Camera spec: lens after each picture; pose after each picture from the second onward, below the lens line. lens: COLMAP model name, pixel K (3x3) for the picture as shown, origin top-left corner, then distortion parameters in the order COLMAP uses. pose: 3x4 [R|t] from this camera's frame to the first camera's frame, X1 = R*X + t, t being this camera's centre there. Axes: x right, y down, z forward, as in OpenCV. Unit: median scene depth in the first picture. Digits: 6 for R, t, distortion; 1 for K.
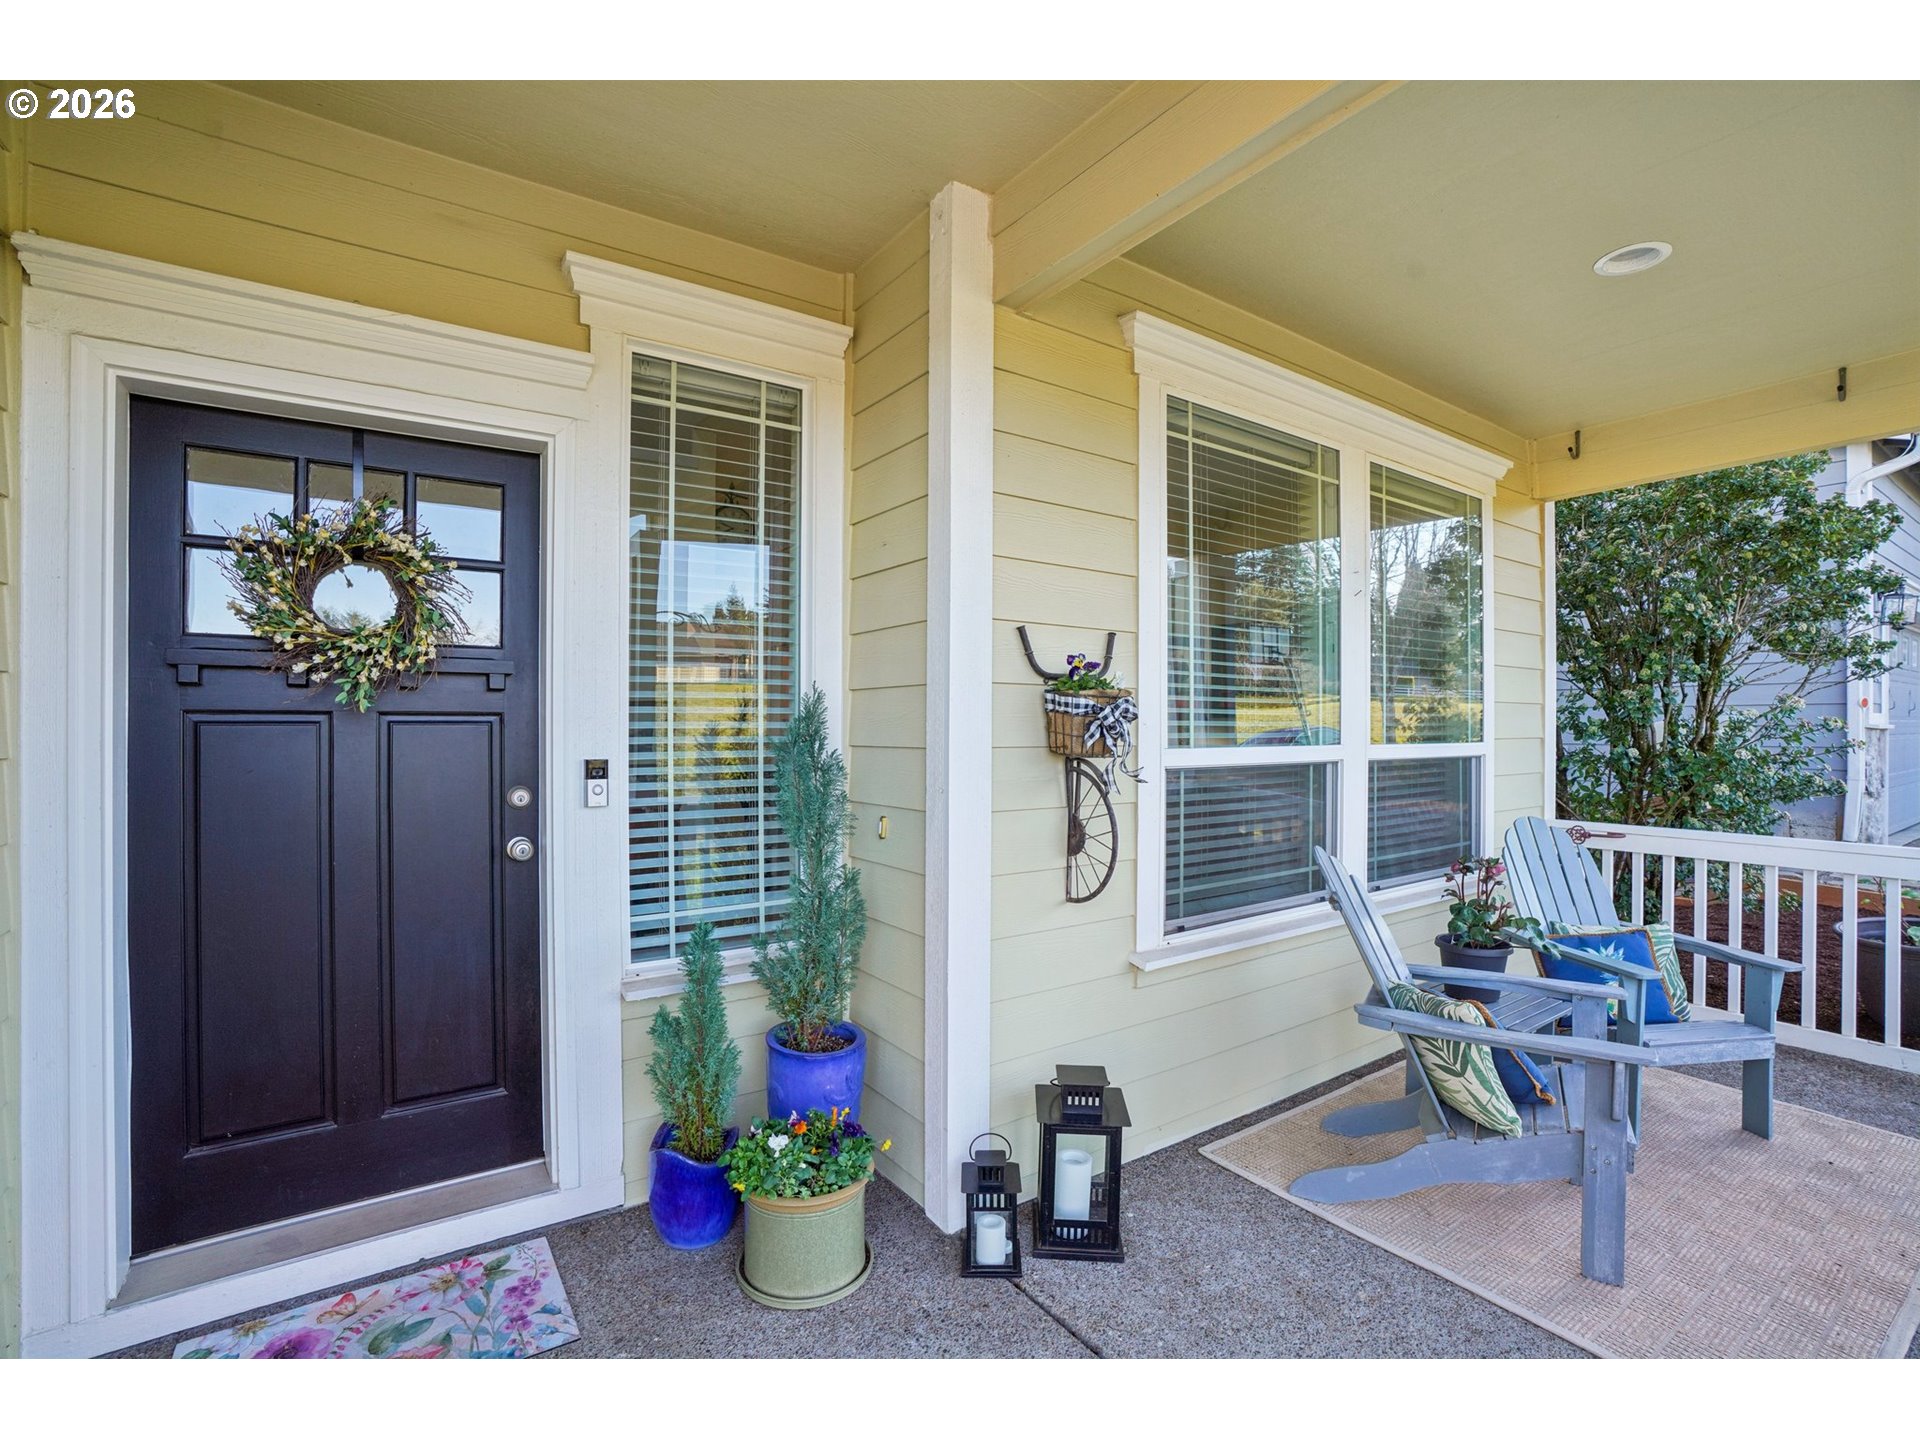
lens RADIAL K [[868.9, 0, 963.9], [0, 868.9, 738.2], [0, 0, 1]] dist [-0.076228, 0.028739]
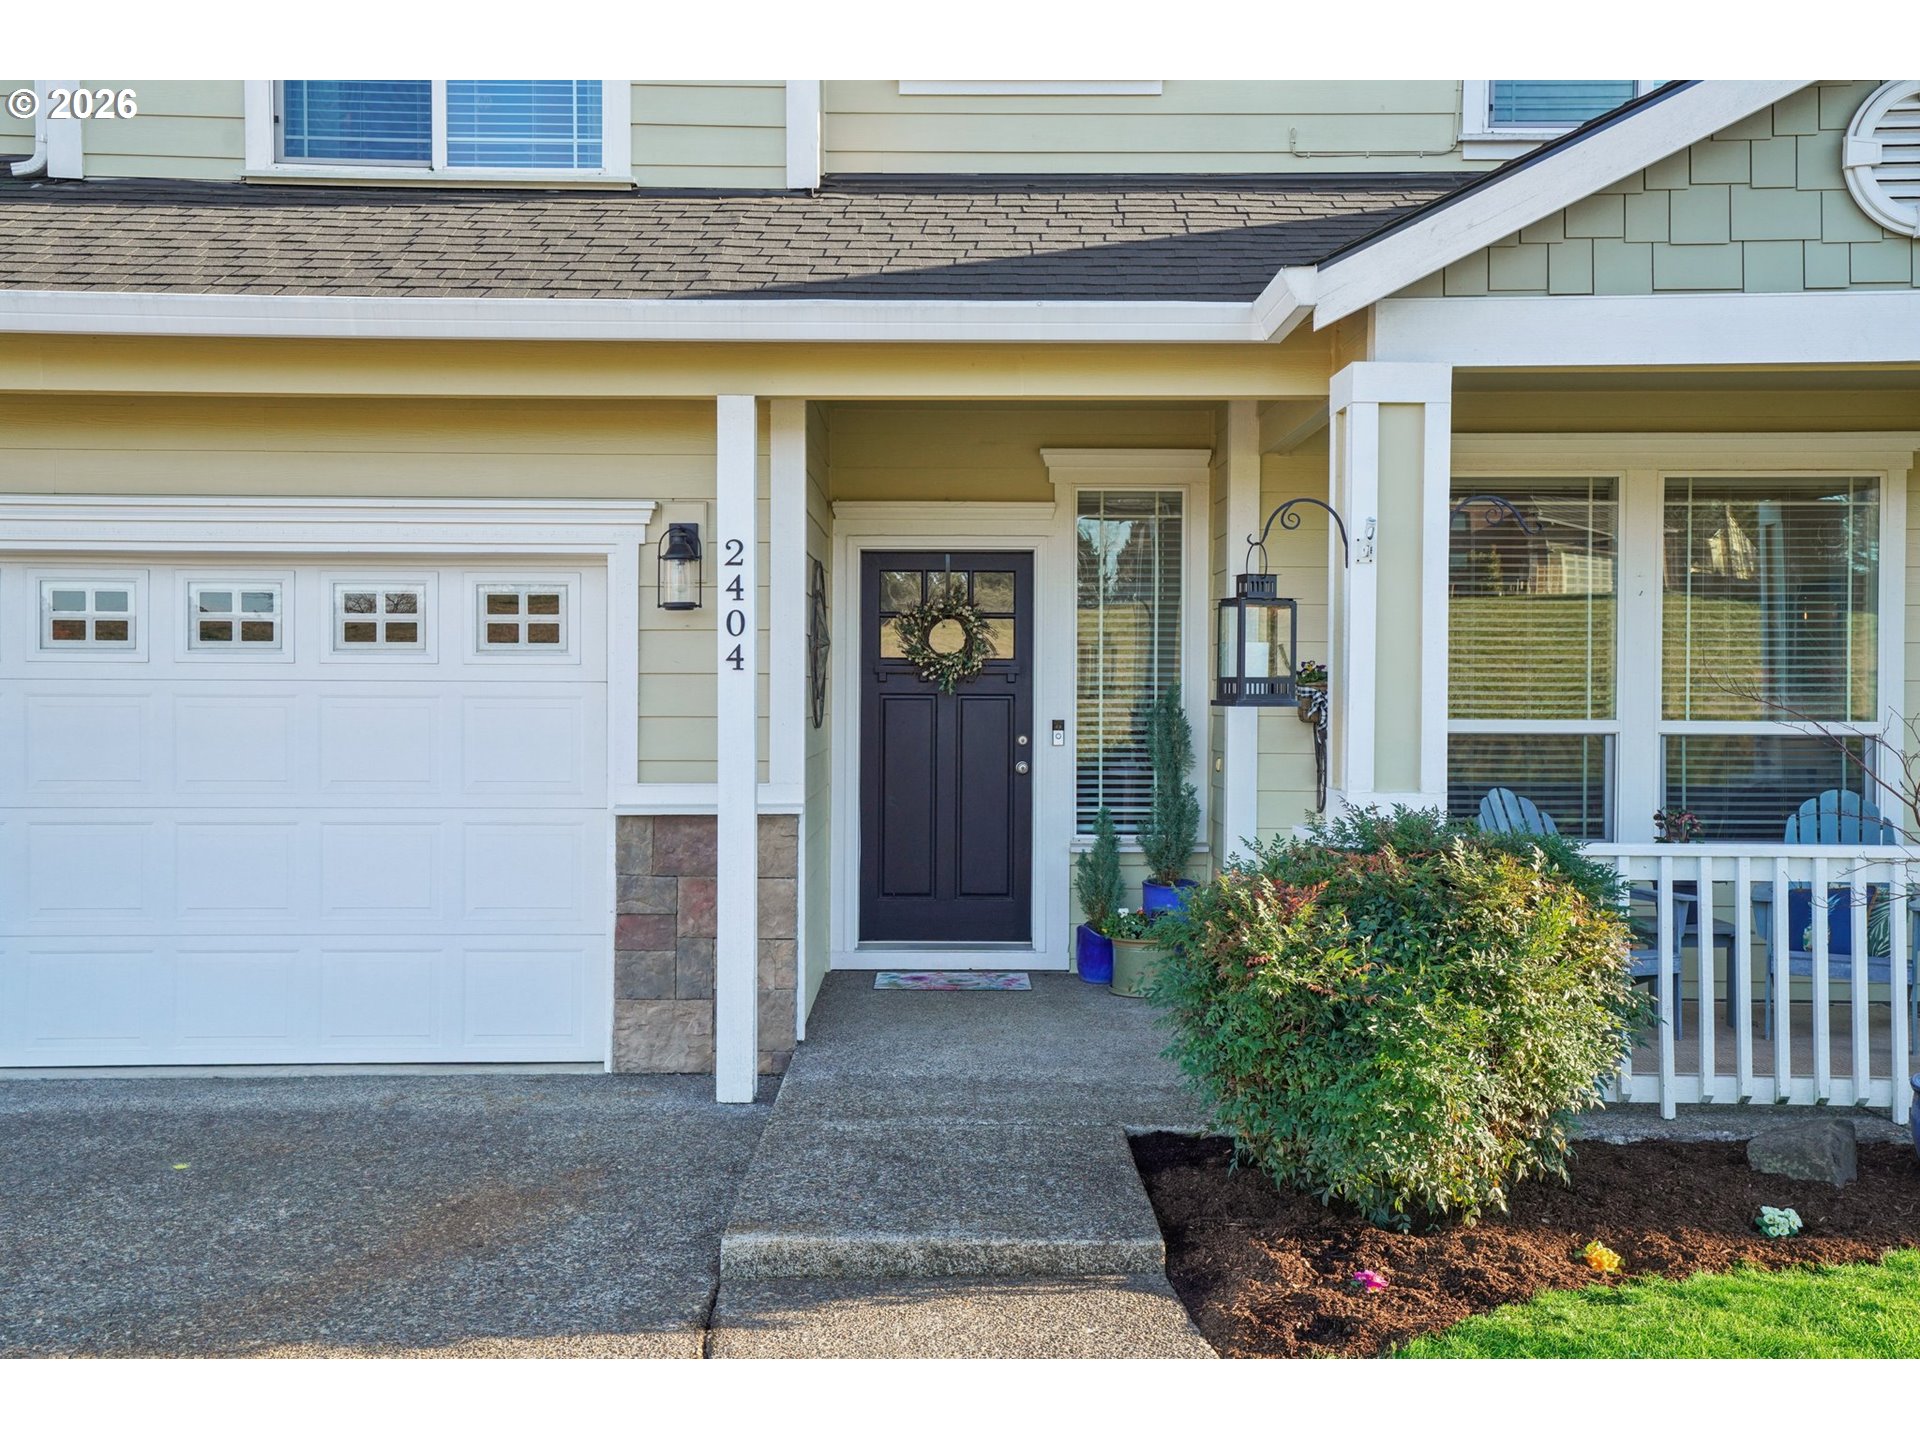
lens RADIAL K [[1638.4, 0, 948.8], [0, 1638.4, 696.3], [0, 0, 1]] dist [0.084155, 0.010959]
pose [[0.815073, 0.008254, -0.579299, 1.466911], [-0.008875, 0.999959, 0.001760, -0.031148], [0.579290, 0.003706, 0.815113, -2.074229]]
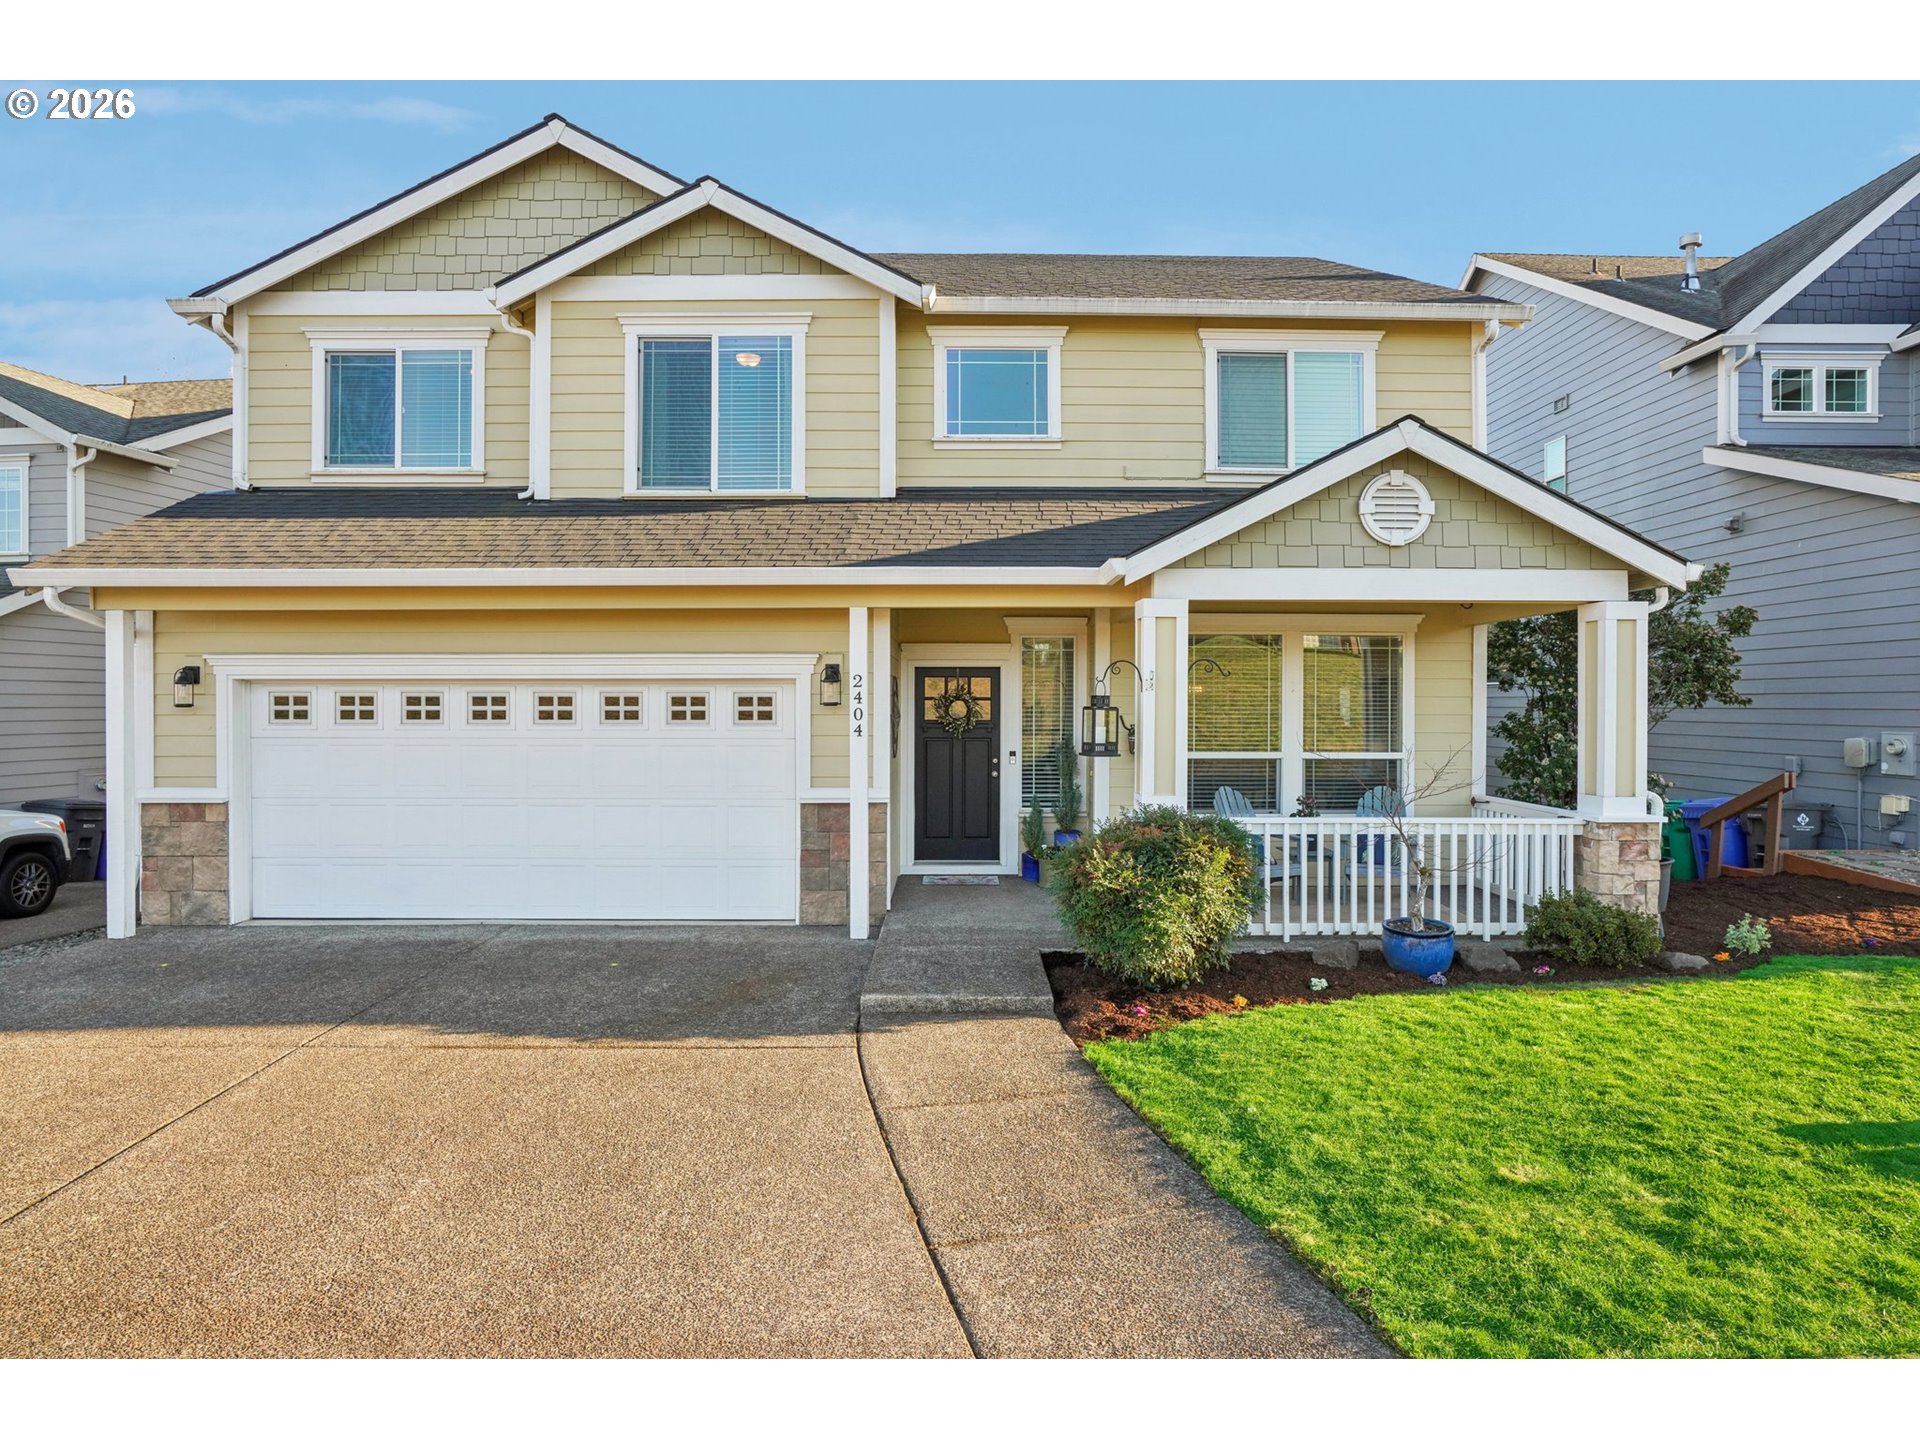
lens RADIAL K [[940.5, 0, 958.2], [0, 940.5, 712.7], [0, 0, 1]] dist [0.009130, 0.000158]
pose [[0.815326, 0.008119, -0.578945, 1.800113], [-0.006575, 0.999967, 0.004764, -0.164956], [0.578965, -0.000078, 0.815353, -2.550101]]
